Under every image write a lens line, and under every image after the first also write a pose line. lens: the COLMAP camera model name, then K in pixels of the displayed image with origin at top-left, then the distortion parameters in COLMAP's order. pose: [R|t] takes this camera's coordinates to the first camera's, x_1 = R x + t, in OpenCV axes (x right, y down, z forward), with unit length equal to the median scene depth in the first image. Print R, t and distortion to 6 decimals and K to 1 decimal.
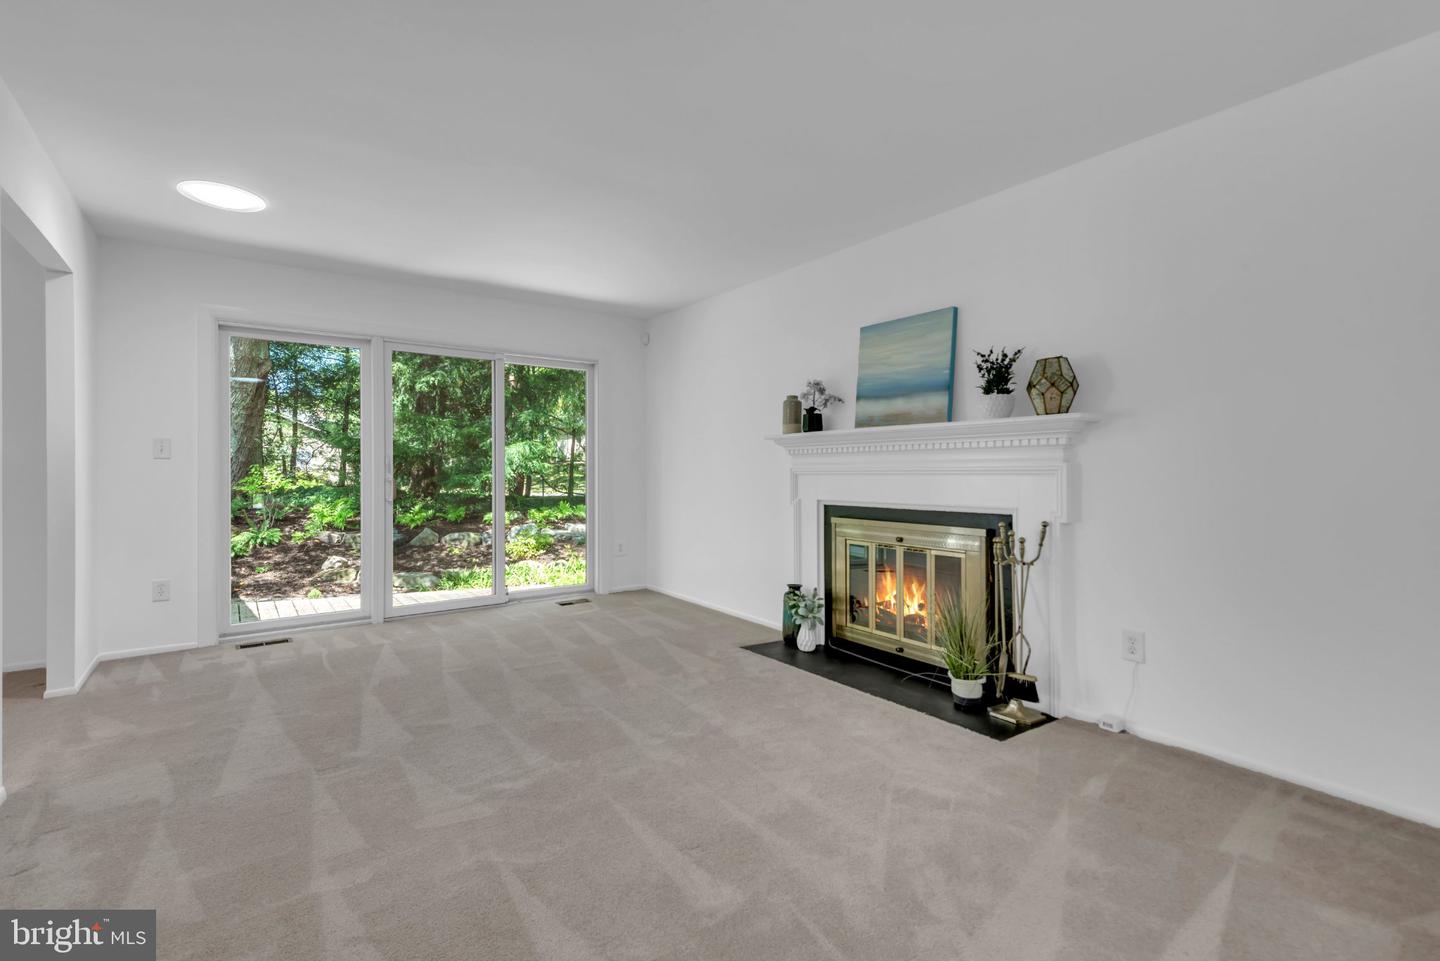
lens RADIAL K [[656.6, 0, 702.7], [0, 656.6, 472.0], [0, 0, 1]] dist [0.042142, -0.019191]
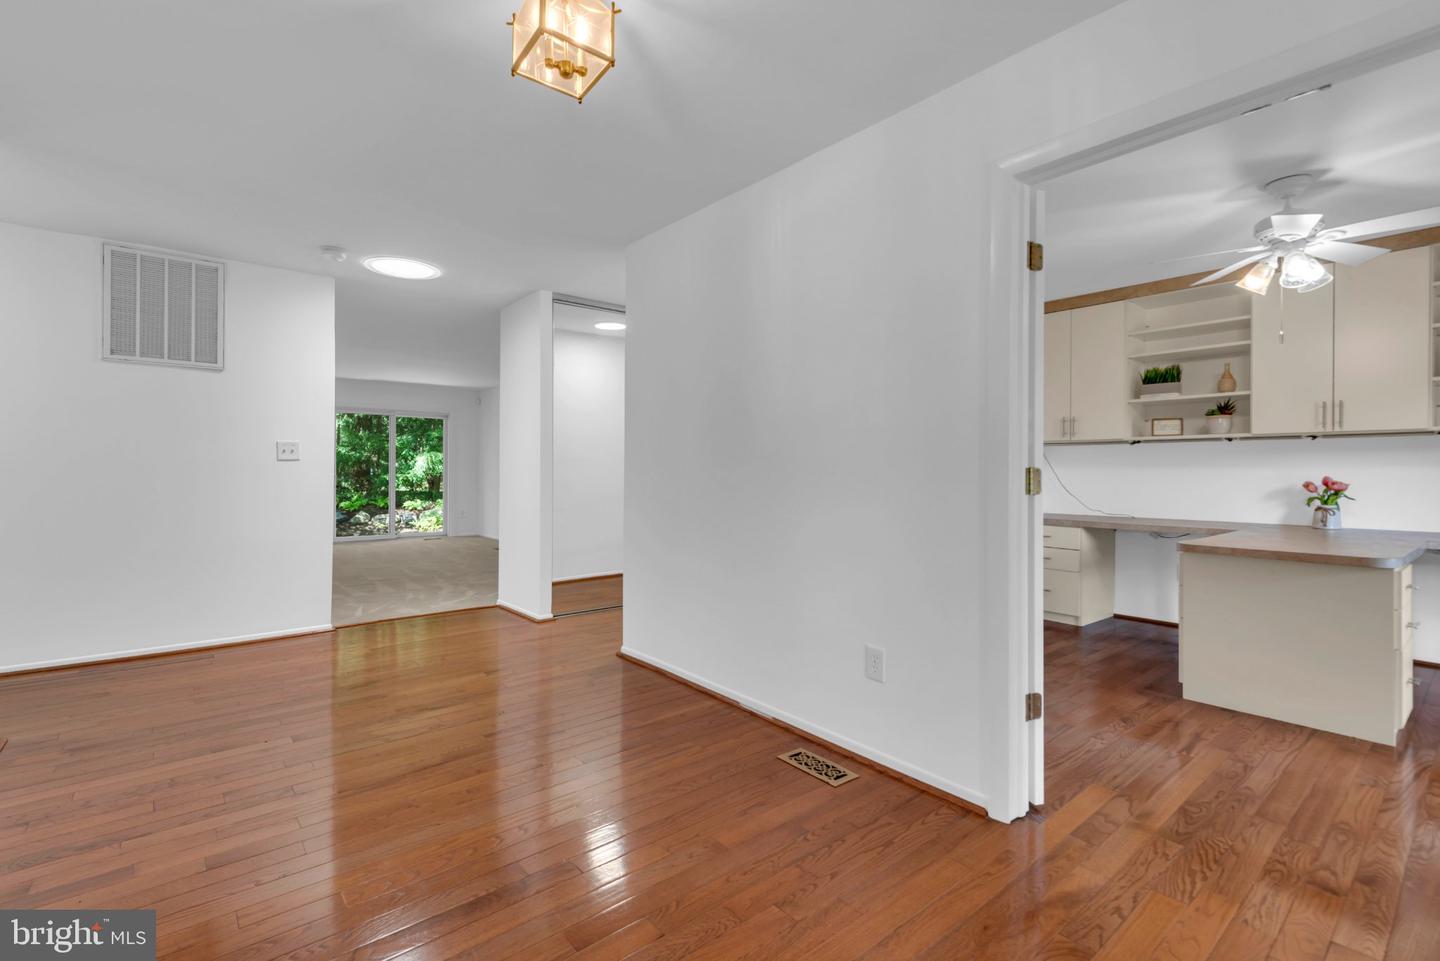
lens RADIAL K [[640.5, 0, 711.5], [0, 640.5, 472.2], [0, 0, 1]] dist [0.033922, -0.010242]
pose [[0.996449, 0.006210, 0.083966, 0.517768], [-0.005726, 0.999966, -0.006007, 0.008124], [-0.084001, 0.005505, 0.996450, -1.077214]]
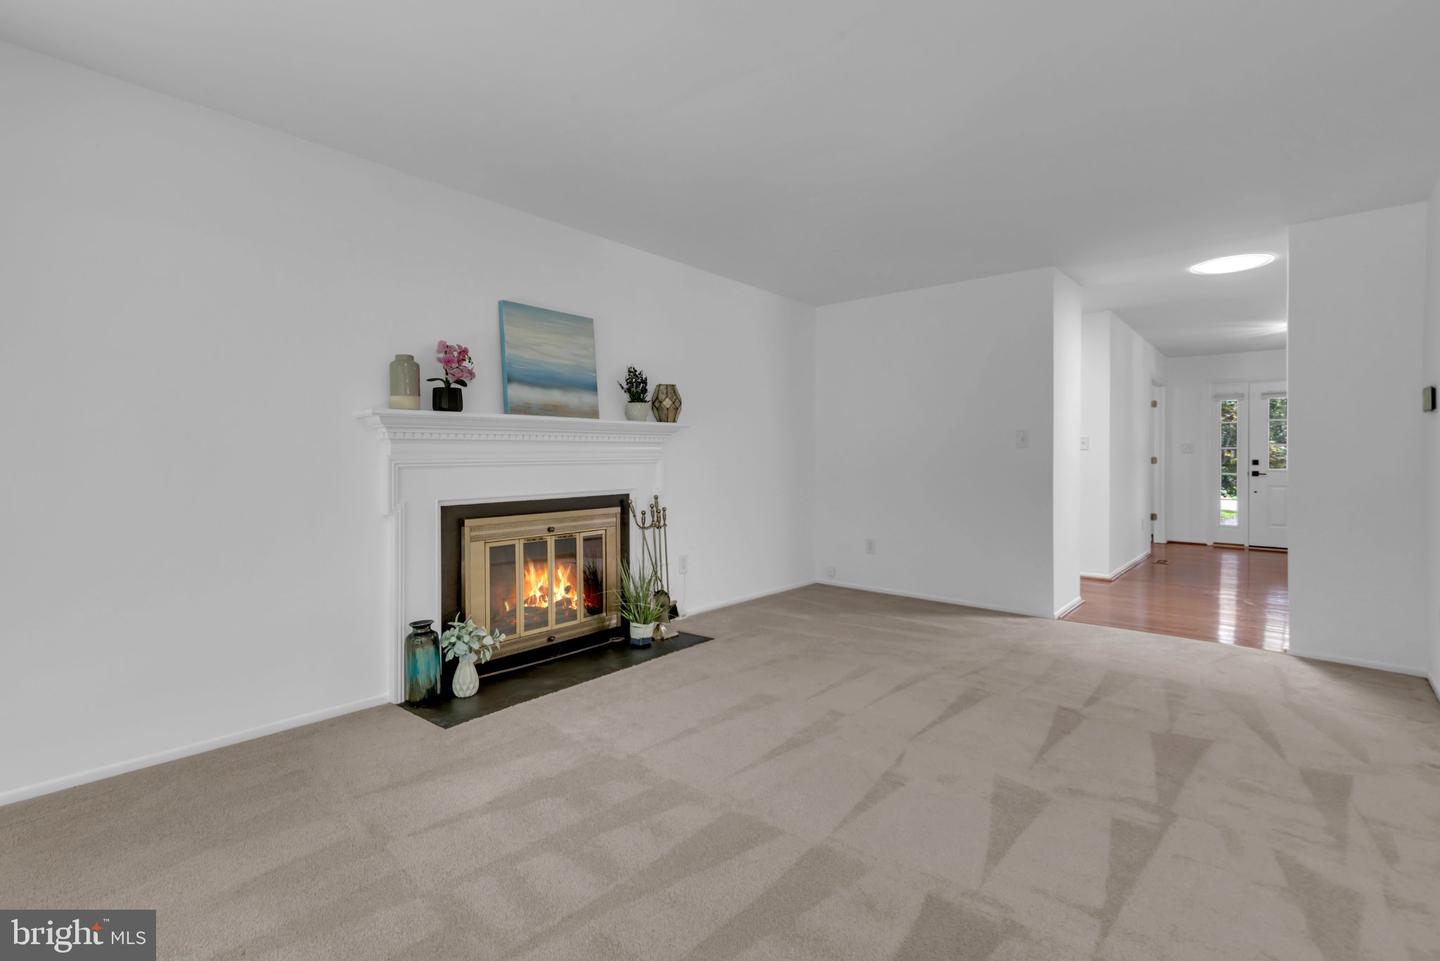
lens RADIAL K [[656.6, 0, 702.7], [0, 656.6, 472.0], [0, 0, 1]] dist [0.042142, -0.019191]
pose [[-0.240445, -0.018796, 0.970481, -0.562012], [0.007101, 0.999752, 0.021122, -0.003936], [-0.970637, 0.011970, -0.240252, 0.781944]]
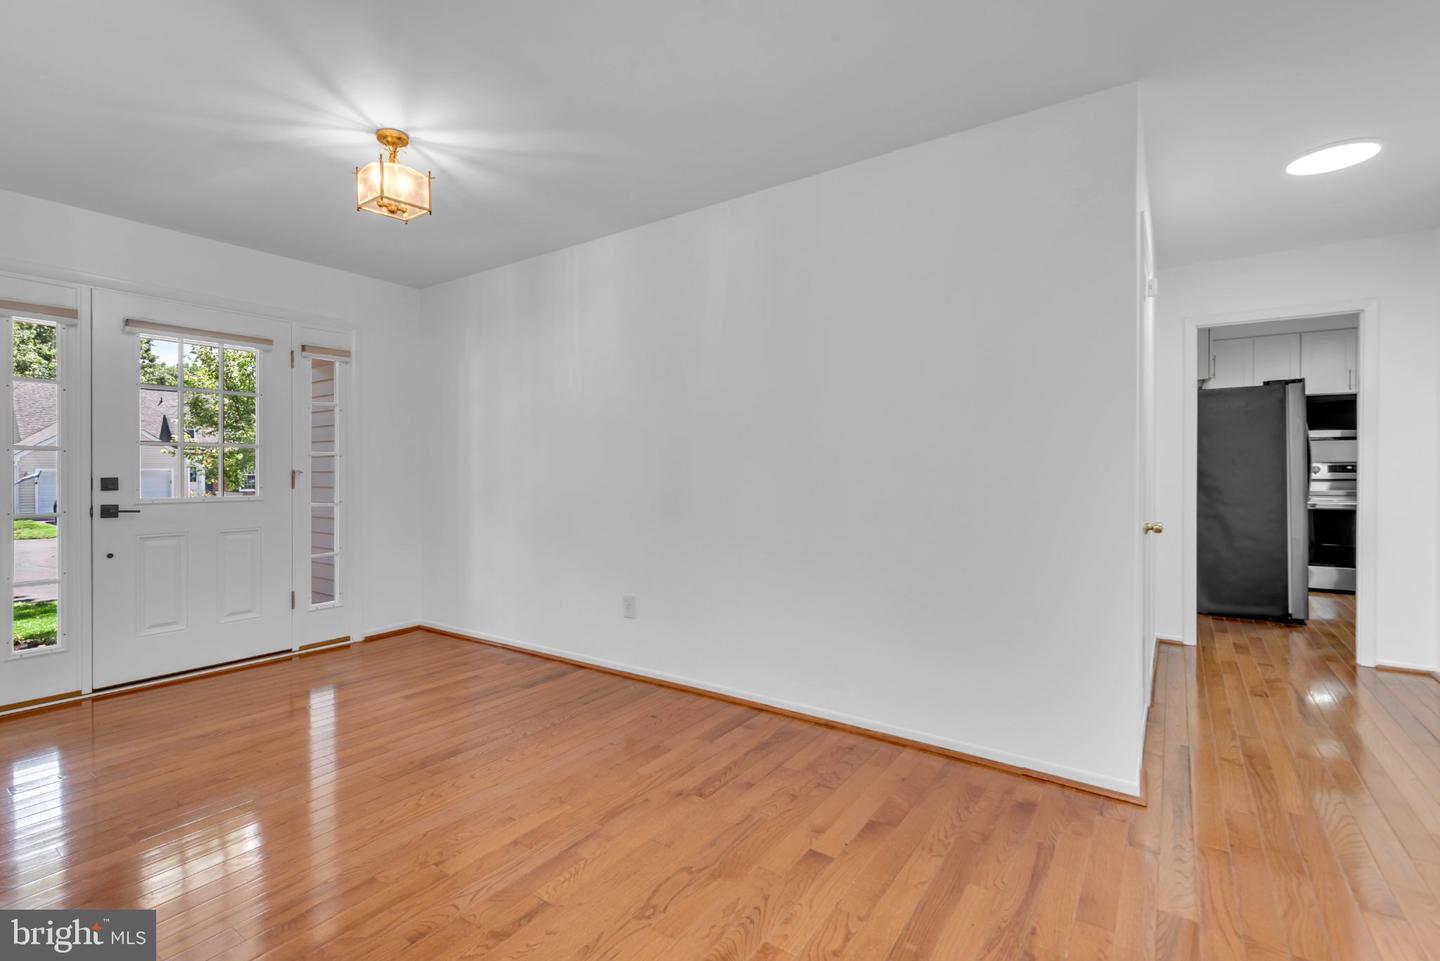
lens RADIAL K [[675.9, 0, 677.2], [0, 675.9, 472.5], [0, 0, 1]] dist [0.032533, -0.021931]
pose [[-0.955171, 0.003728, -0.296031, 0.420141], [0.001182, 0.999961, 0.008781, -0.000029], [0.296052, 0.008037, -0.955138, -0.150365]]
